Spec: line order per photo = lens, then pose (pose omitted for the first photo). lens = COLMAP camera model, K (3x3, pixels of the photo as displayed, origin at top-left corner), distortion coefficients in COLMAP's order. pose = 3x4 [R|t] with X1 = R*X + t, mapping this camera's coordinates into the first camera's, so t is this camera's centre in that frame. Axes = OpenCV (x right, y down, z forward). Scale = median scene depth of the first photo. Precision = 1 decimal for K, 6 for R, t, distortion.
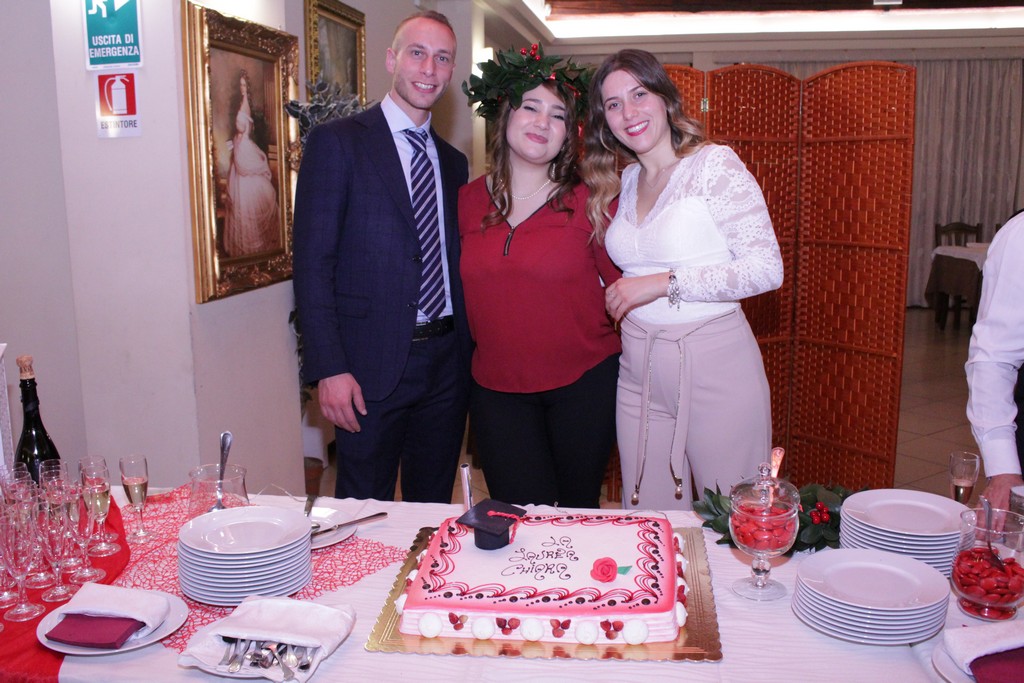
lens RADIAL K [[936.5, 0, 507.4], [0, 936.5, 342.9], [0, 0, 1]] dist [-0.145668, 0.127620]
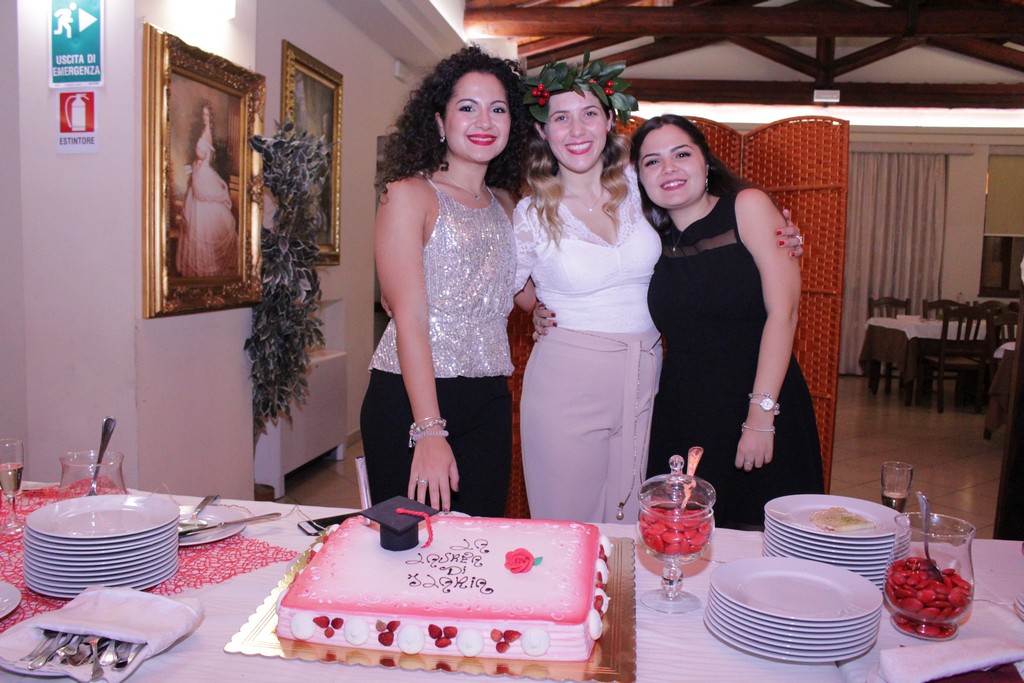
lens RADIAL K [[842.7, 0, 506.8], [0, 842.7, 342.8], [0, 0, 1]] dist [-0.156051, 0.124034]
pose [[0.999207, 0.033042, 0.022212, 0.040143], [-0.031209, 0.996437, -0.078356, 0.038614], [-0.024722, 0.077601, 0.996678, 0.083483]]
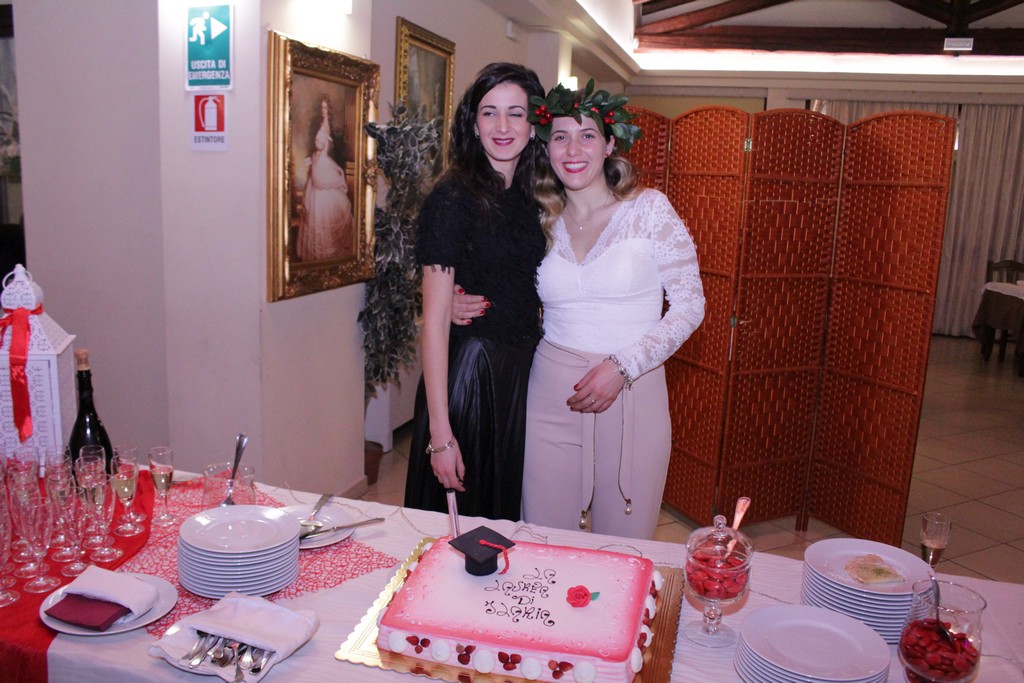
lens RADIAL K [[838.6, 0, 502.3], [0, 838.6, 342.9], [0, 0, 1]] dist [-0.157748, 0.126636]
pose [[0.991547, 0.070382, -0.109003, 0.053880], [-0.069308, 0.997502, 0.013613, -0.024436], [0.109689, -0.005943, 0.993948, 0.028988]]
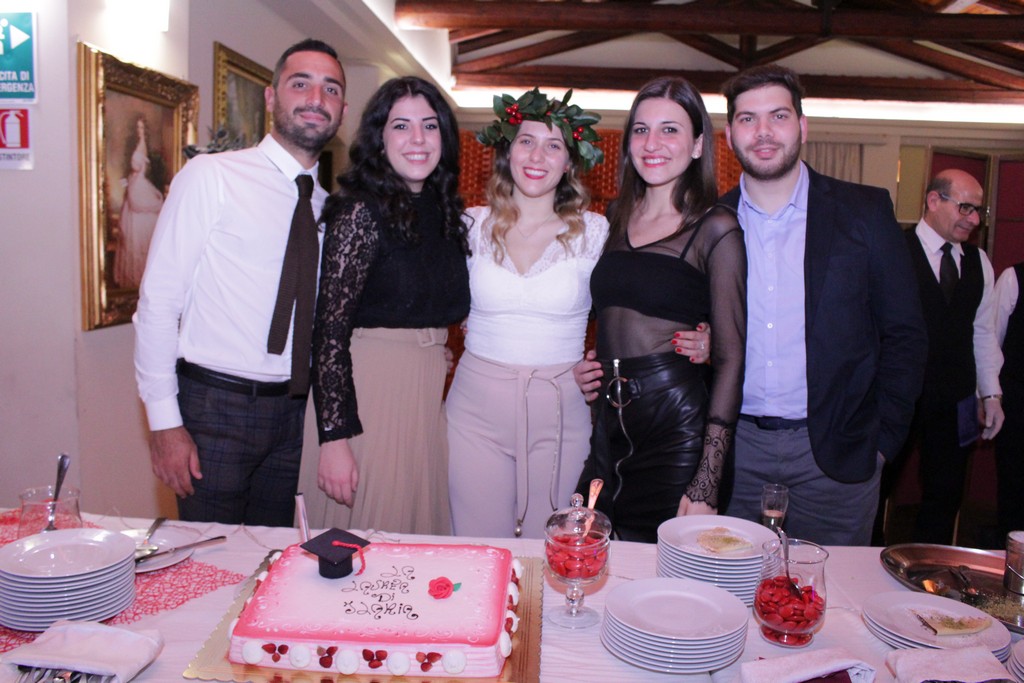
lens RADIAL K [[838.9, 0, 506.6], [0, 838.9, 338.9], [0, 0, 1]] dist [-0.160046, 0.128629]
pose [[0.994409, 0.026510, 0.102220, 0.043598], [-0.021325, 0.998446, -0.051489, 0.003059], [-0.103426, 0.049022, 0.993428, 0.034446]]
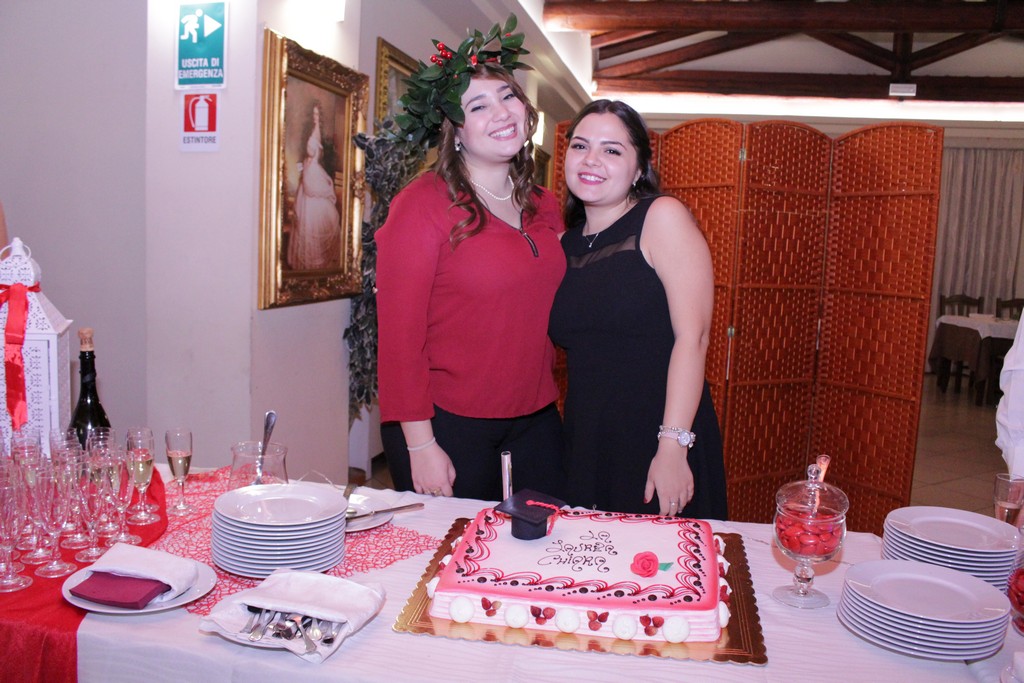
lens RADIAL K [[839.6, 0, 506.8], [0, 839.6, 342.3], [0, 0, 1]] dist [-0.157773, 0.126899]
pose [[0.997522, 0.056585, -0.041813, -0.006645], [-0.058928, 0.996628, -0.057090, 0.030229], [0.038442, 0.059413, 0.997493, 0.051348]]
